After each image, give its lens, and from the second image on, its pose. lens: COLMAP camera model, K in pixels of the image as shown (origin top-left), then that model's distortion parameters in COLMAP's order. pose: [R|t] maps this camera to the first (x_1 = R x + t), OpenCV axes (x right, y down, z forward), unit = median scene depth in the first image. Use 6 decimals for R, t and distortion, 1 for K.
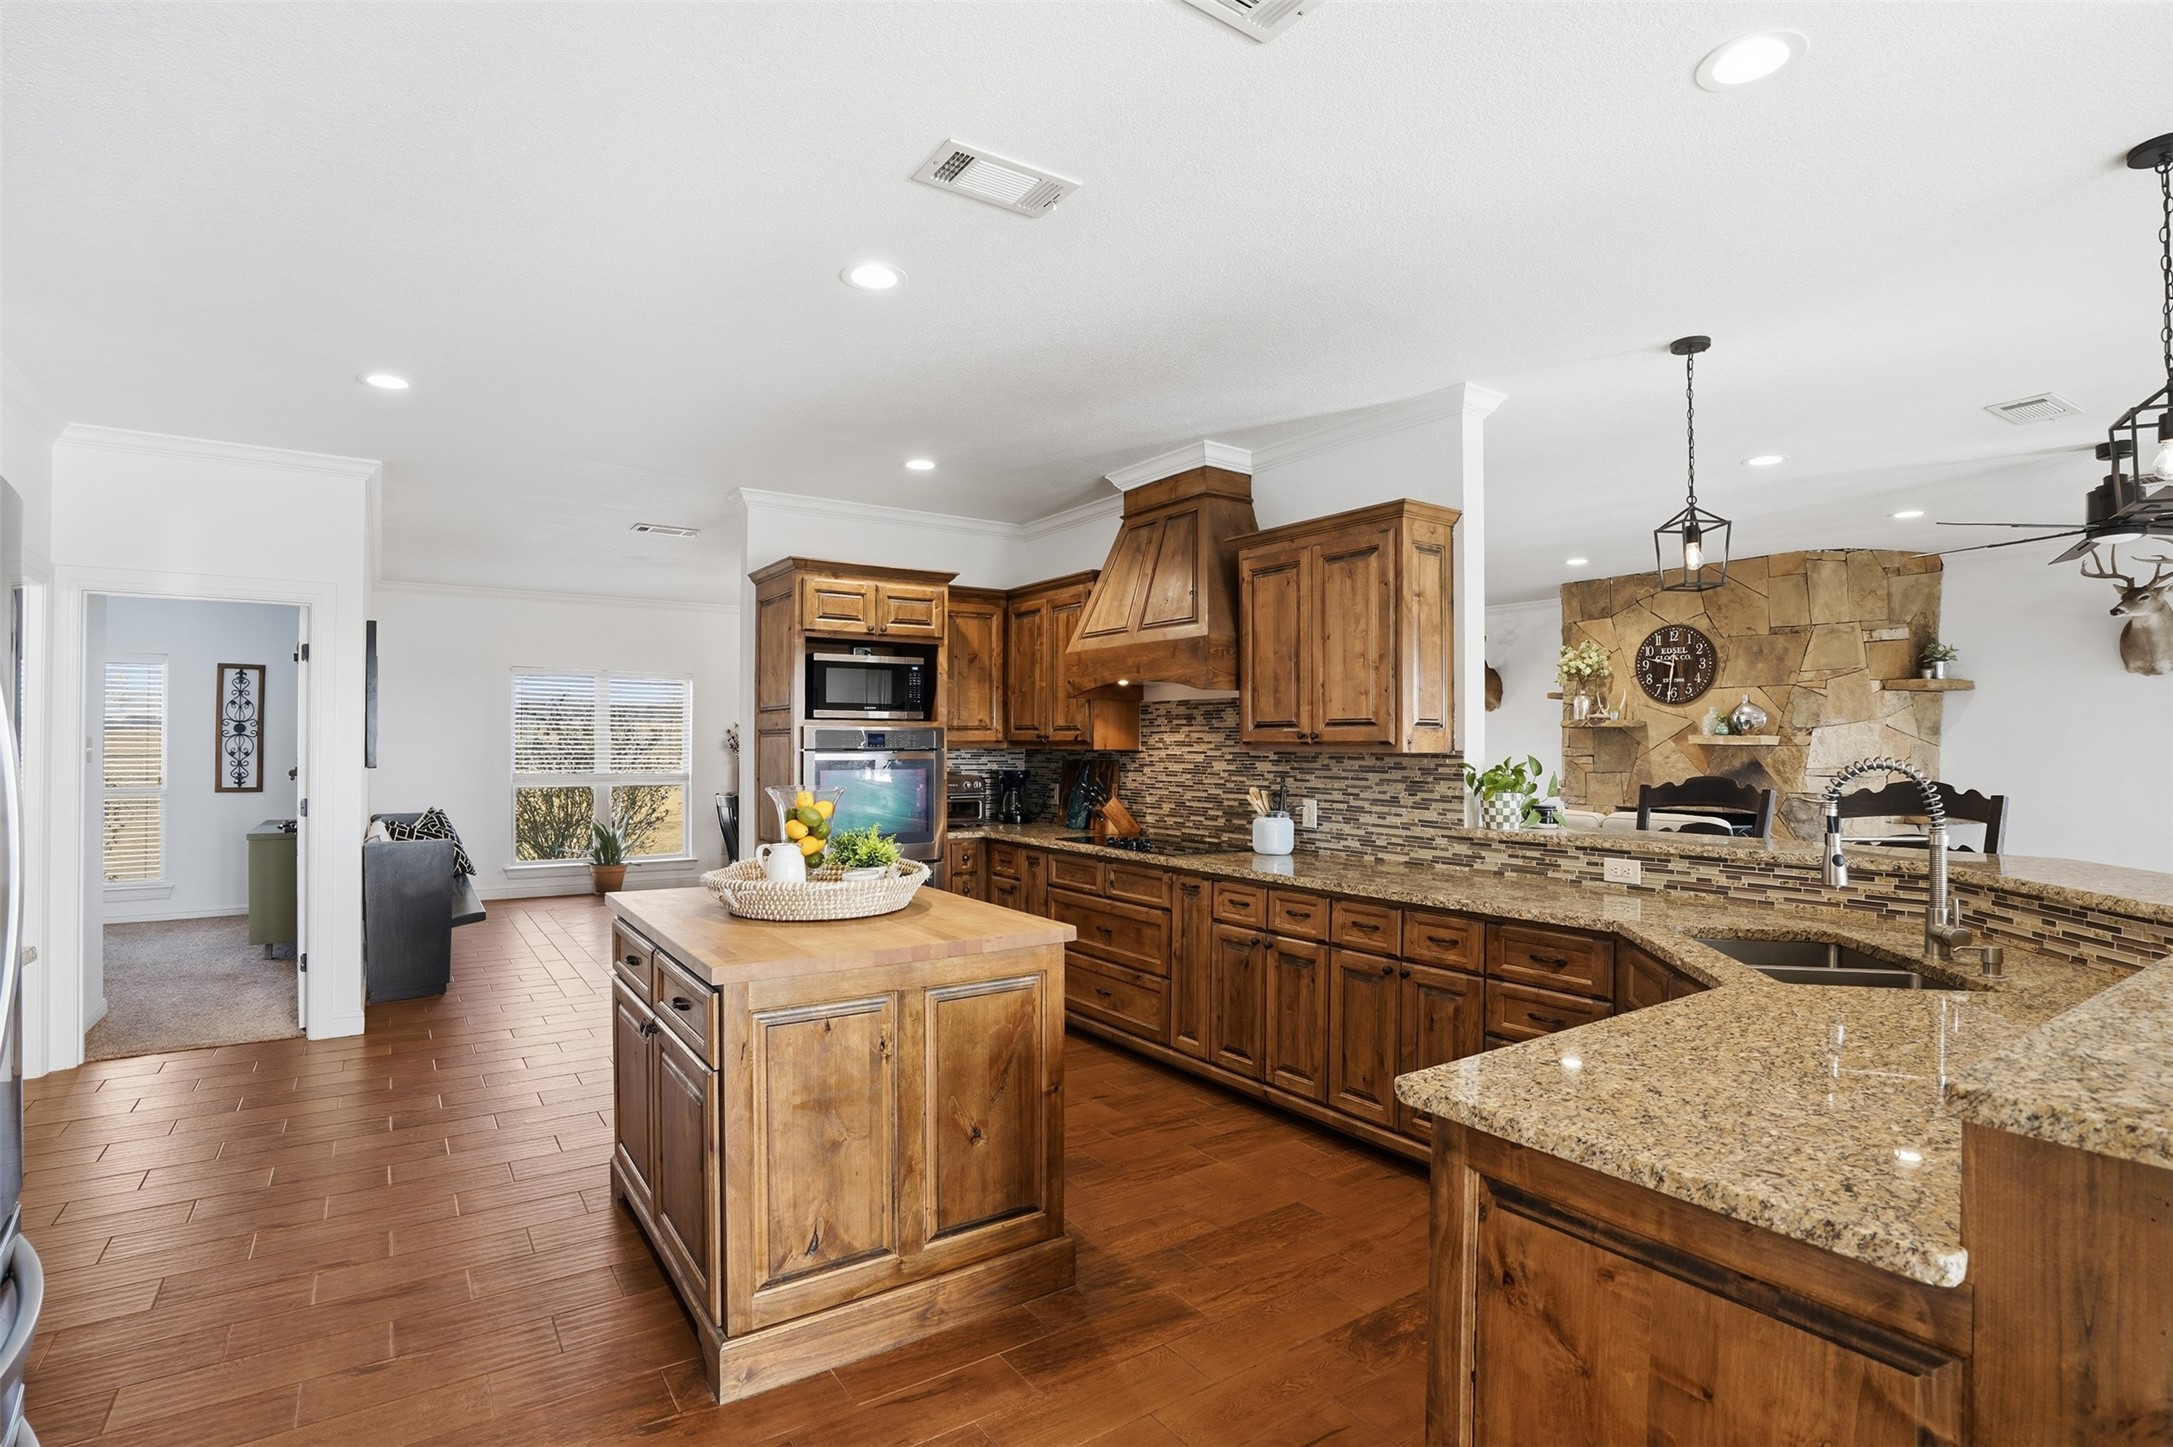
lens RADIAL K [[1031.0, 0, 1045.9], [0, 1031.0, 748.1], [0, 0, 1]] dist [-0.056738, 0.022086]
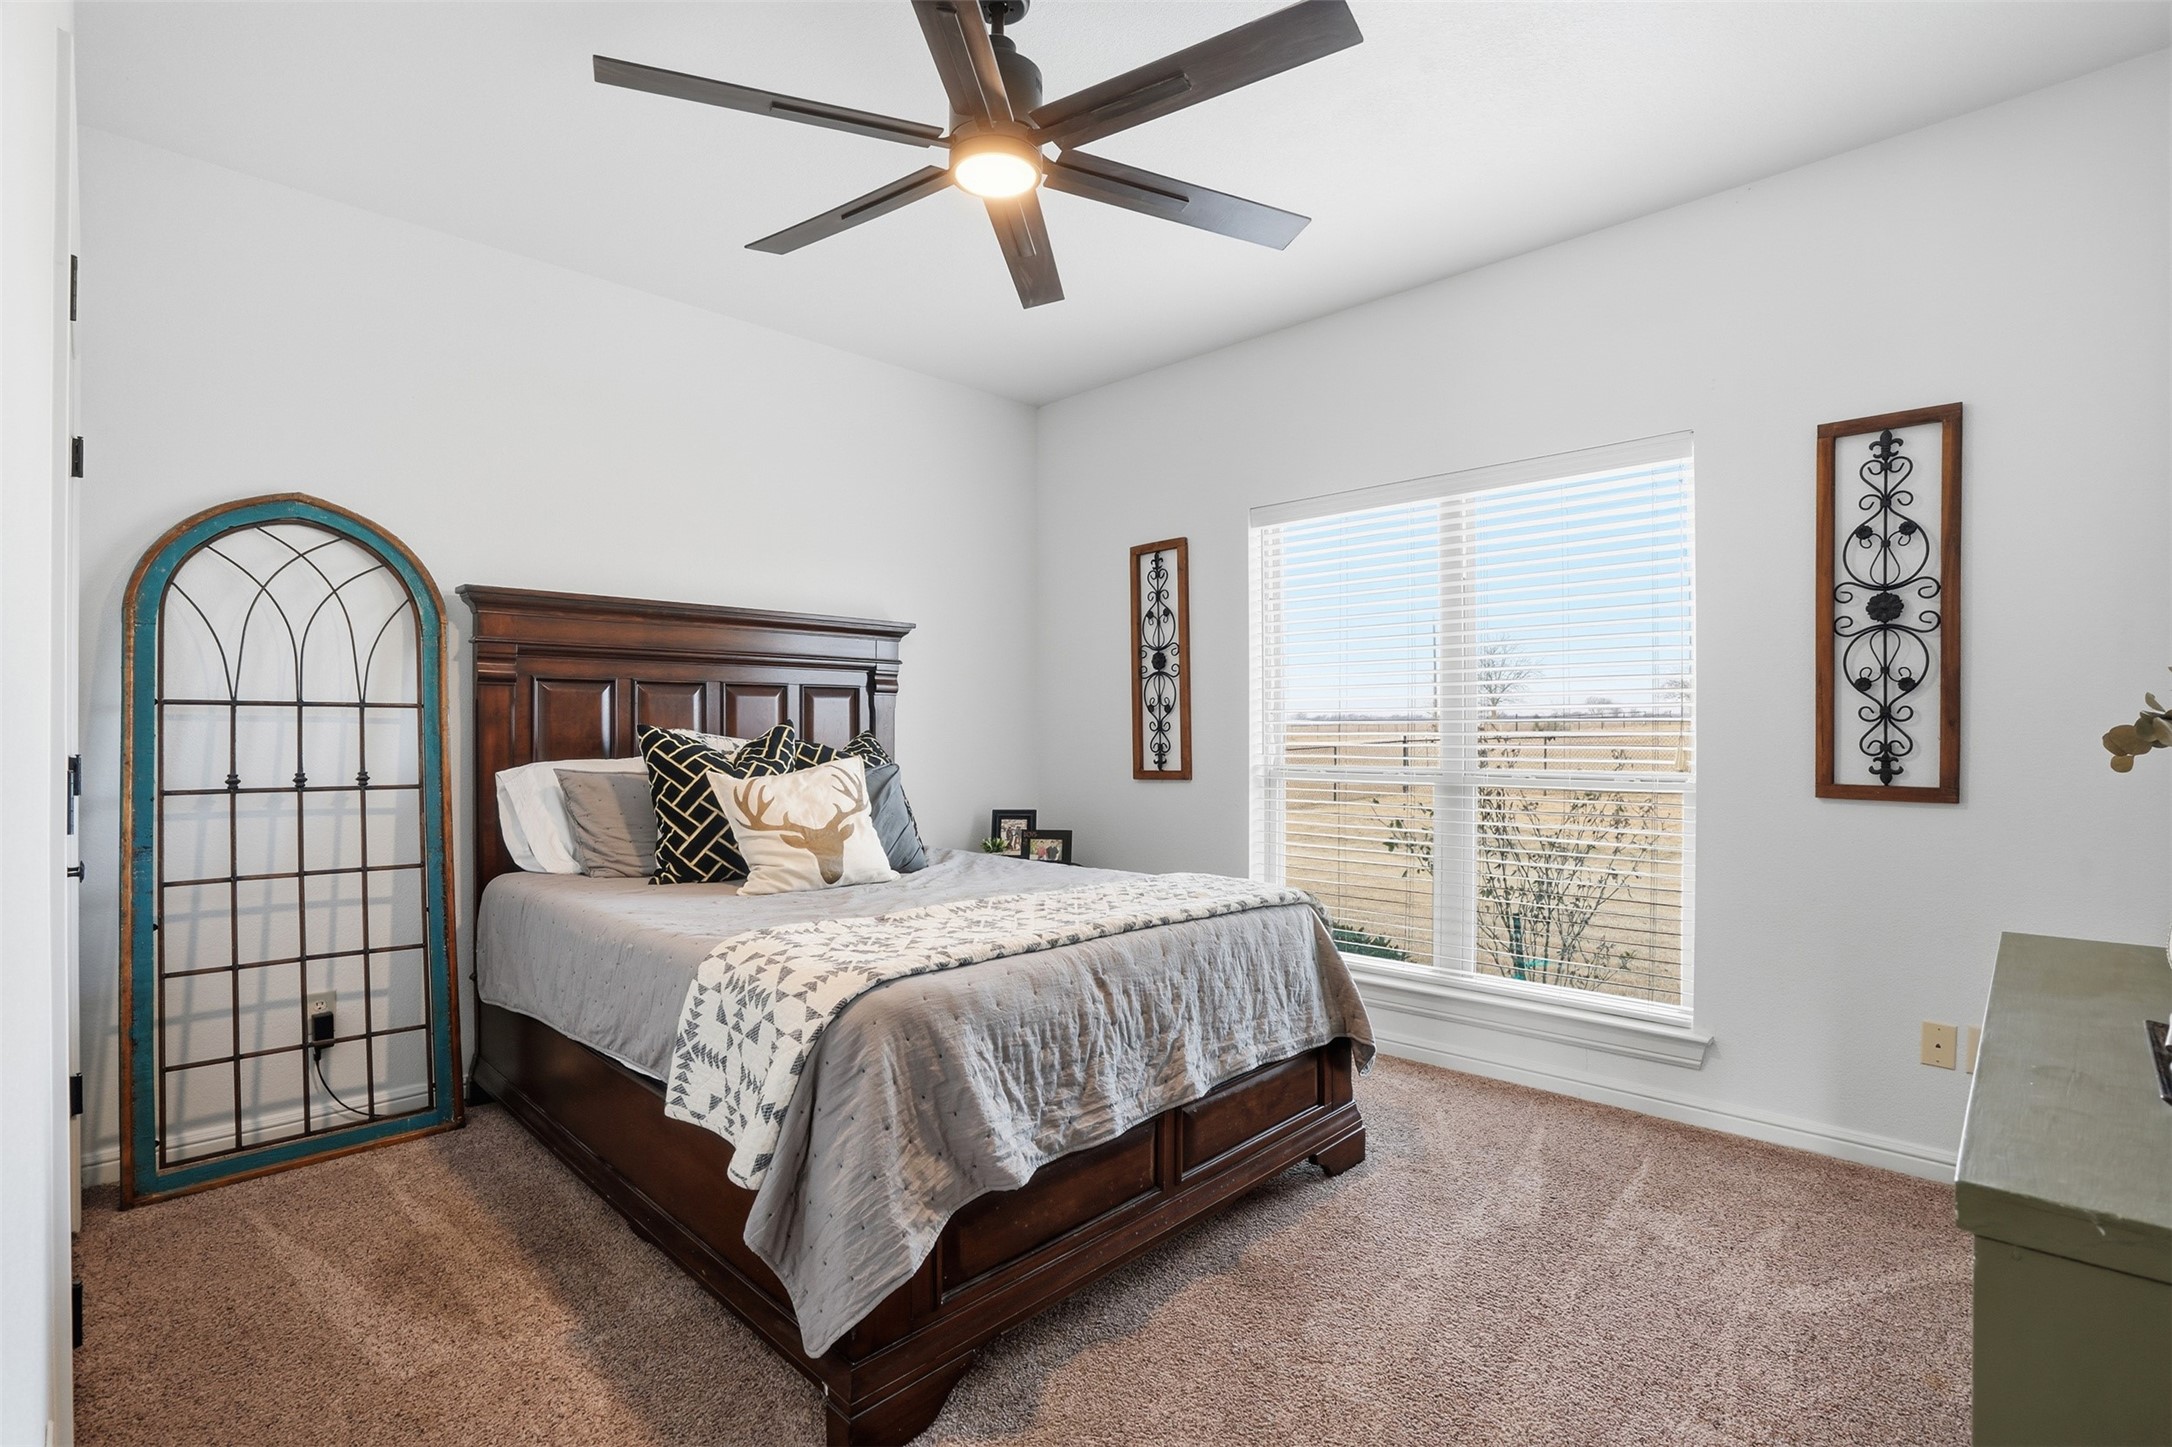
lens RADIAL K [[1030.5, 0, 1084.5], [0, 1030.5, 719.1], [0, 0, 1]] dist [-0.056738, 0.022086]
pose [[0.230834, -0.010822, -0.972933, -0.541108], [0.003719, 0.999941, -0.010240, 0.019478], [0.972986, -0.001255, 0.230860, 0.663141]]
